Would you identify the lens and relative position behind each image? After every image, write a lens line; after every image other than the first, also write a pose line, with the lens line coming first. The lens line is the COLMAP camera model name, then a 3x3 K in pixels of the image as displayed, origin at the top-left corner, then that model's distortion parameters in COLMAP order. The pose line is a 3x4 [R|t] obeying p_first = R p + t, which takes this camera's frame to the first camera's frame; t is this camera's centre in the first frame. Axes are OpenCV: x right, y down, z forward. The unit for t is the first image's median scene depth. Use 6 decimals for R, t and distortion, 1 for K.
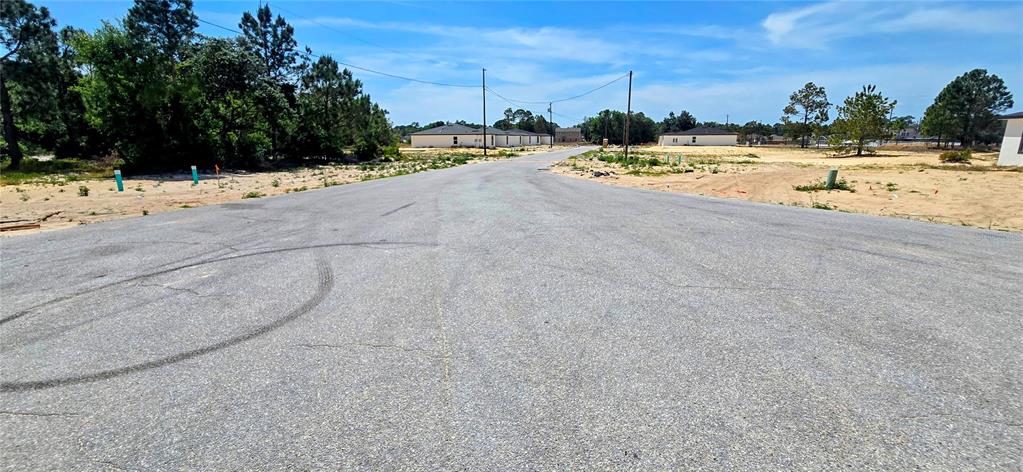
lens RADIAL K [[424.0, 0, 504.3], [0, 424.0, 231.7], [0, 0, 1]] dist [0.001505, 0.000100]
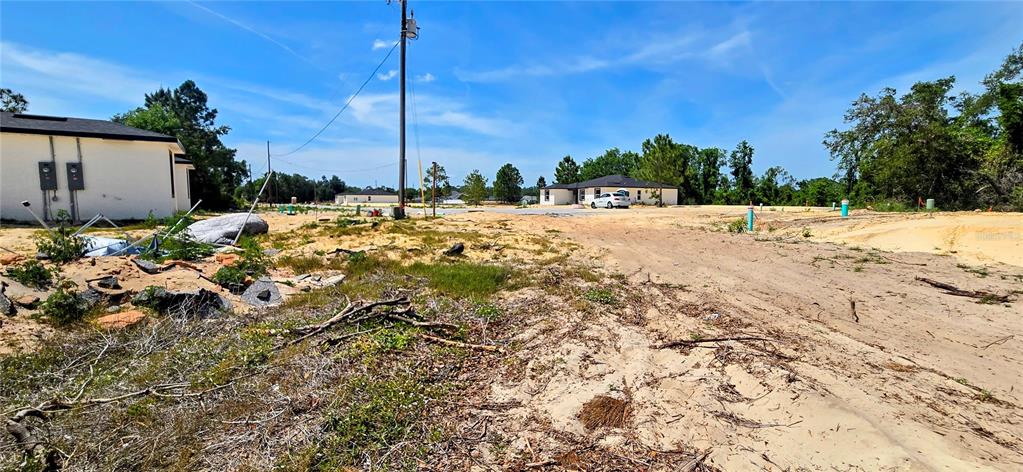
lens RADIAL K [[424.0, 0, 512.0], [0, 424.0, 230.6], [0, 0, 1]] dist [0.001505, 0.000100]
pose [[0.638799, -0.051566, 0.767644, -0.424528], [0.162047, 0.984387, -0.068722, 0.061393], [-0.752115, 0.168294, 0.637181, -0.219021]]
